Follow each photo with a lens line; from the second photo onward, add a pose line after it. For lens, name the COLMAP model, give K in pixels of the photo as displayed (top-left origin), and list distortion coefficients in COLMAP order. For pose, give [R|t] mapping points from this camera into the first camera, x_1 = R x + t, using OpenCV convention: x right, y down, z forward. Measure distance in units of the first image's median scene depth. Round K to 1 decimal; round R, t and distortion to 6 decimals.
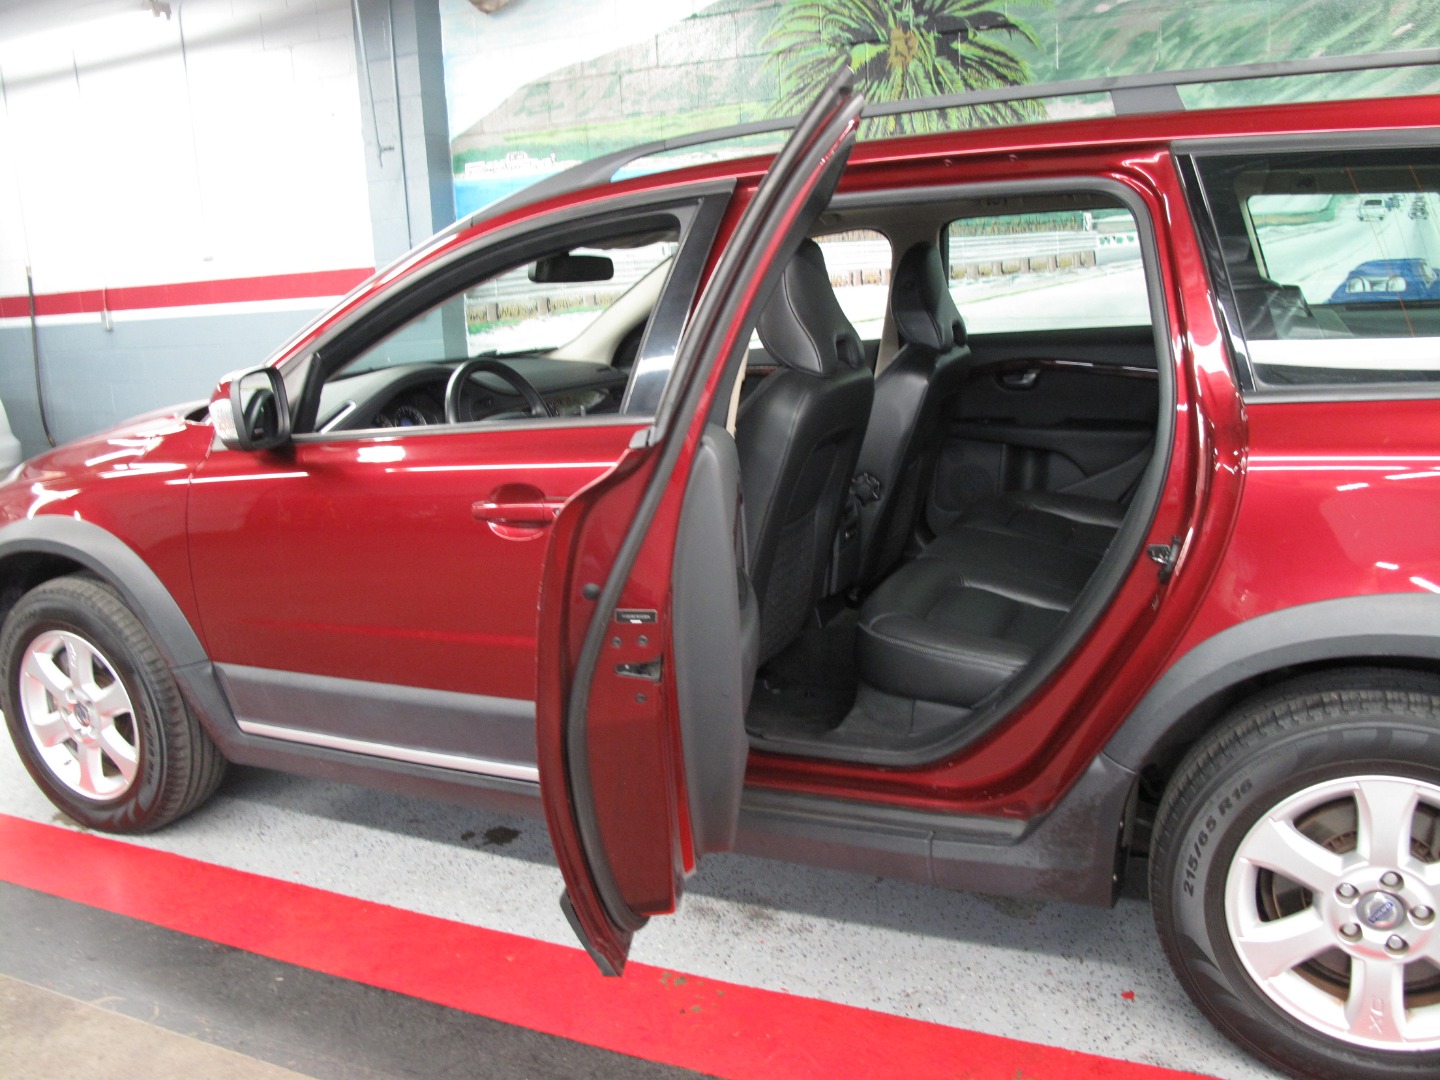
lens RADIAL K [[1210.8, 0, 713.0], [0, 1210.8, 540.6], [0, 0, 1]] dist [-0.134259, 0.091416]
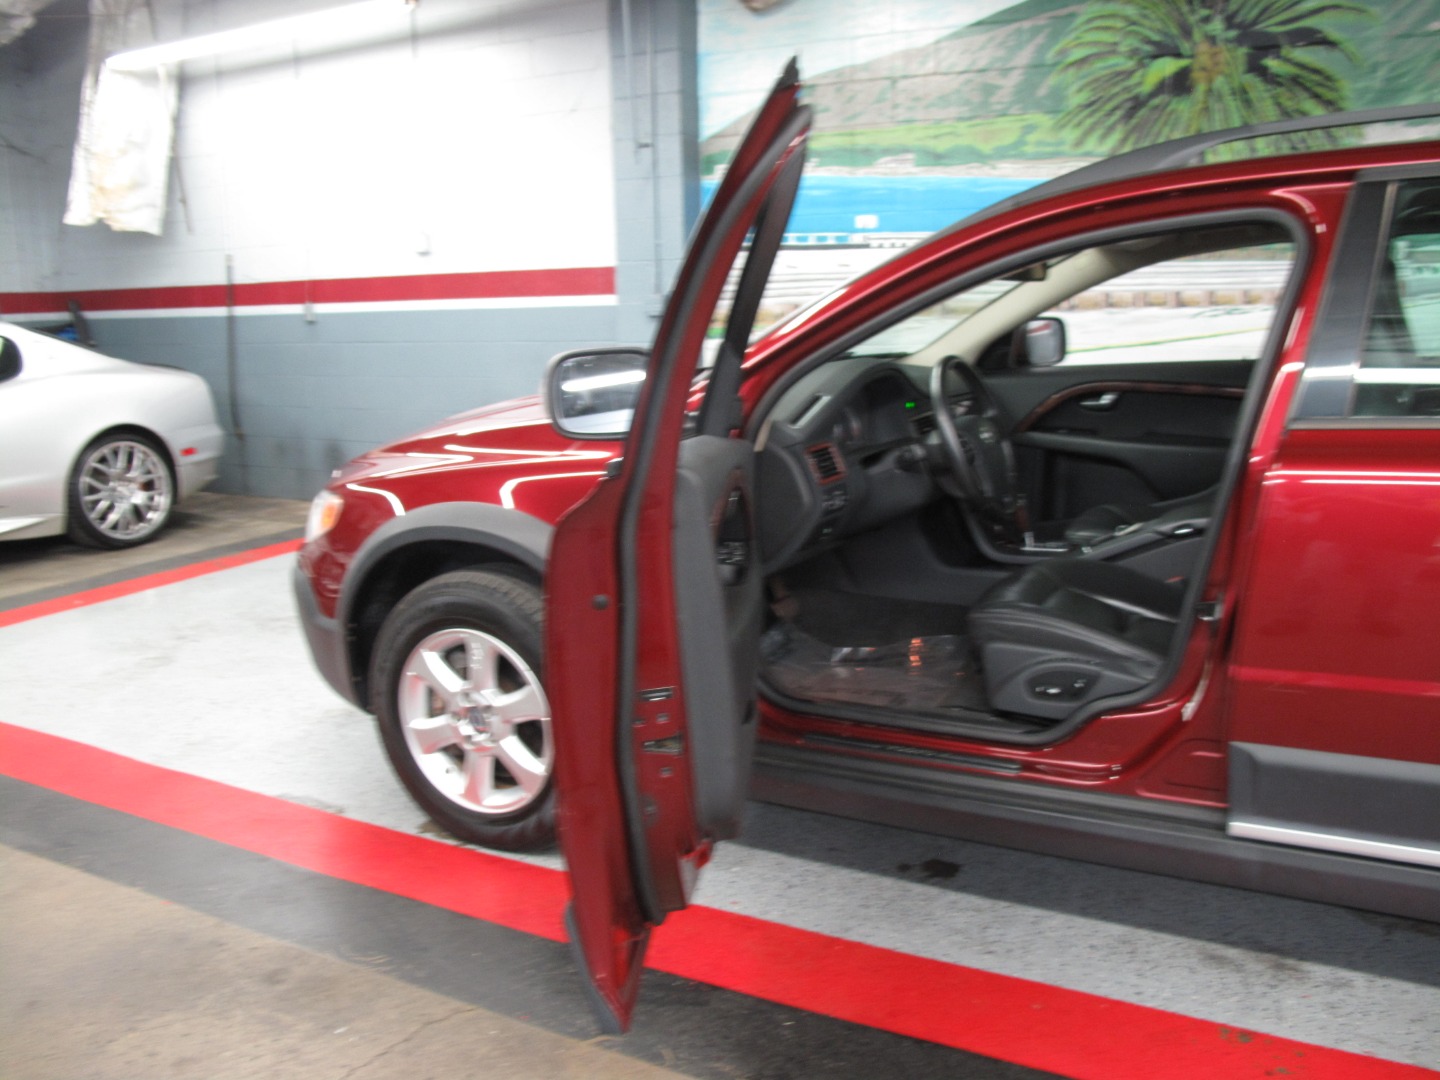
lens RADIAL K [[1210.8, 0, 720.9], [0, 1210.8, 549.8], [0, 0, 1]] dist [-0.134259, 0.091416]
pose [[0.998254, 0.043658, -0.039790, -0.195954], [-0.044177, 0.998949, -0.012251, 0.011103], [0.039213, 0.013988, 0.999133, 0.038961]]
